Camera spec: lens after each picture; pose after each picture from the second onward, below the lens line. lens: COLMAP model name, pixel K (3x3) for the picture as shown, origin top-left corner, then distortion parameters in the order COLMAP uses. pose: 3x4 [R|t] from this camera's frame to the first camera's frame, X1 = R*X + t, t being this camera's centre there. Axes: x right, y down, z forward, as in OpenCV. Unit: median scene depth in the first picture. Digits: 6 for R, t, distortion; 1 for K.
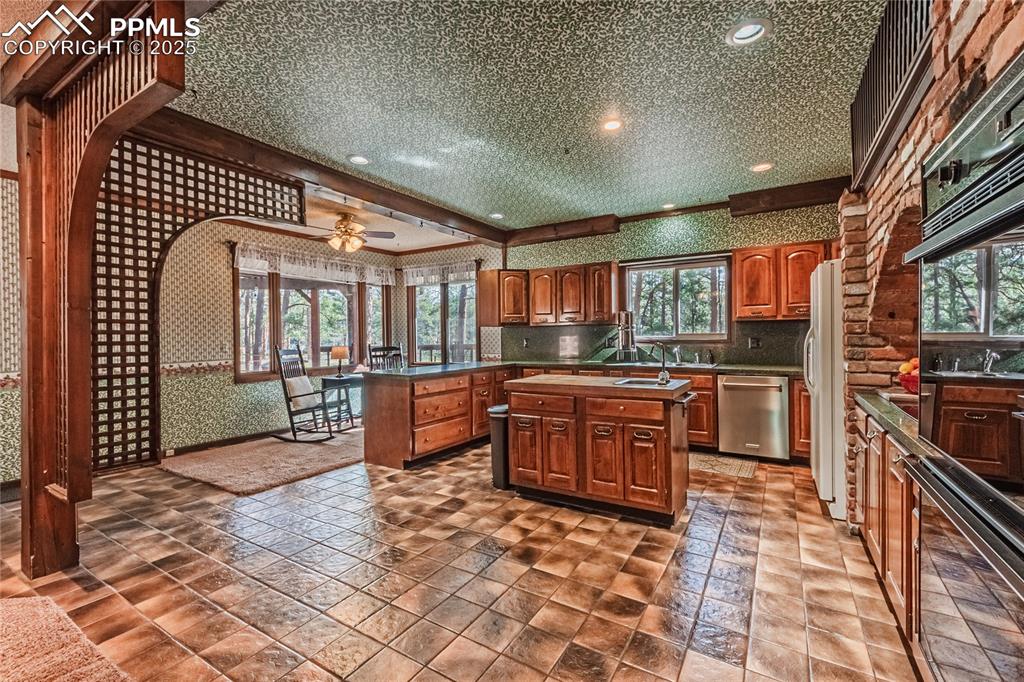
lens RADIAL K [[439.7, 0, 512.7], [0, 439.7, 337.8], [0, 0, 1]] dist [0.002301, -0.000170]
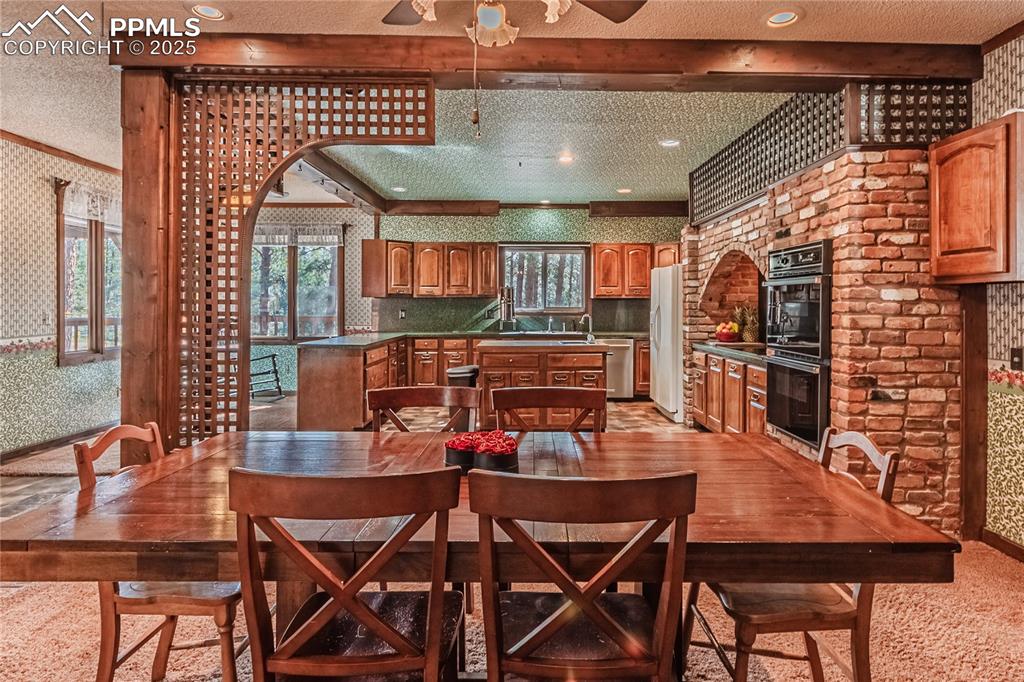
lens RADIAL K [[543.4, 0, 535.4], [0, 543.4, 304.4], [0, 0, 1]] dist [-0.001275, -0.001782]
pose [[0.841238, 0.013562, 0.540496, -0.518394], [-0.009286, 0.999900, -0.010635, -0.000509], [-0.540586, 0.003928, 0.841280, -0.263362]]
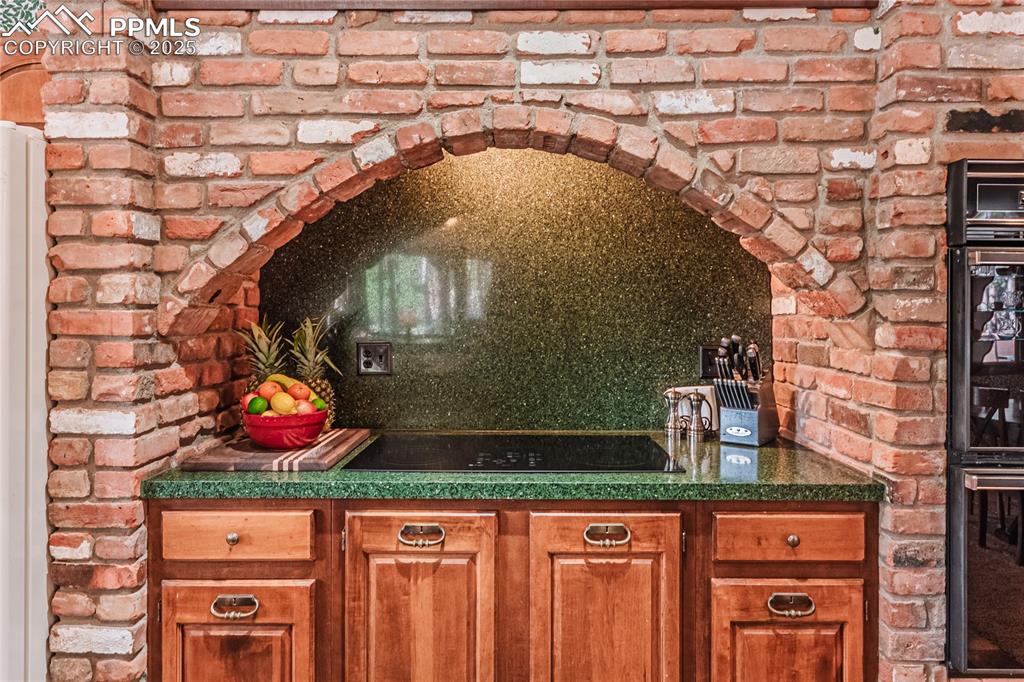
lens RADIAL K [[655.6, 0, 524.9], [0, 655.6, 318.9], [0, 0, 1]] dist [0.000443, -0.001204]
pose [[-0.519468, 0.000567, 0.854490, 0.051881], [0.006847, 0.999970, 0.003499, -0.015267], [-0.854462, 0.007668, -0.519457, 0.602358]]
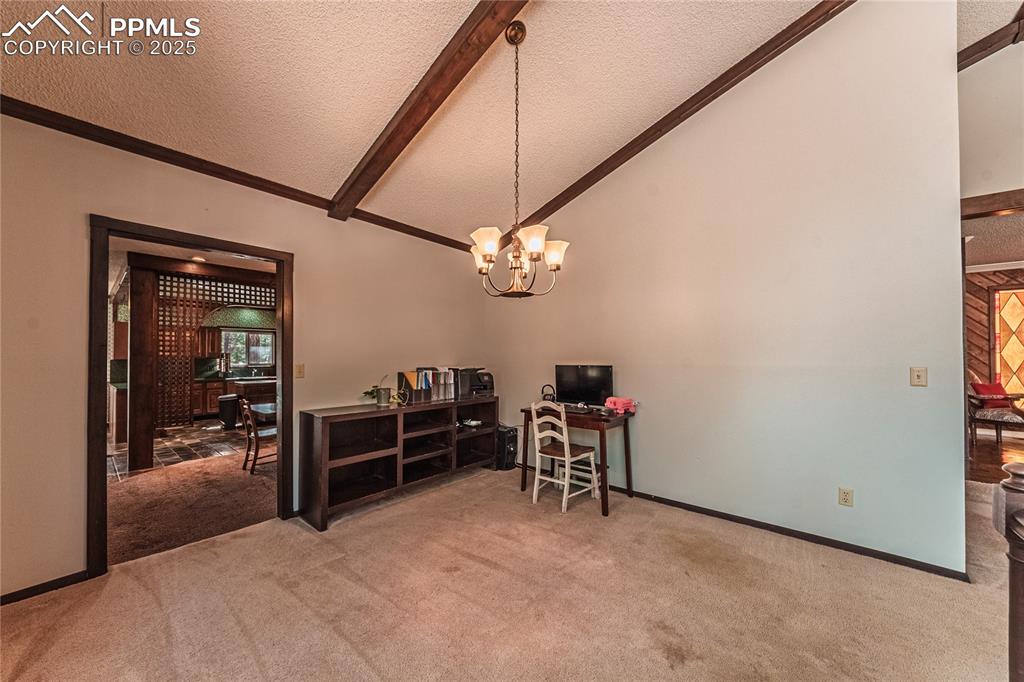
lens RADIAL K [[364.3, 0, 506.9], [0, 364.3, 352.4], [0, 0, 1]] dist [-0.001242, -0.000115]
pose [[0.162521, 0.022287, 0.986453, -1.370457], [0.006155, 0.999703, -0.023600, -0.015508], [-0.986686, 0.009908, 0.162336, -0.626850]]
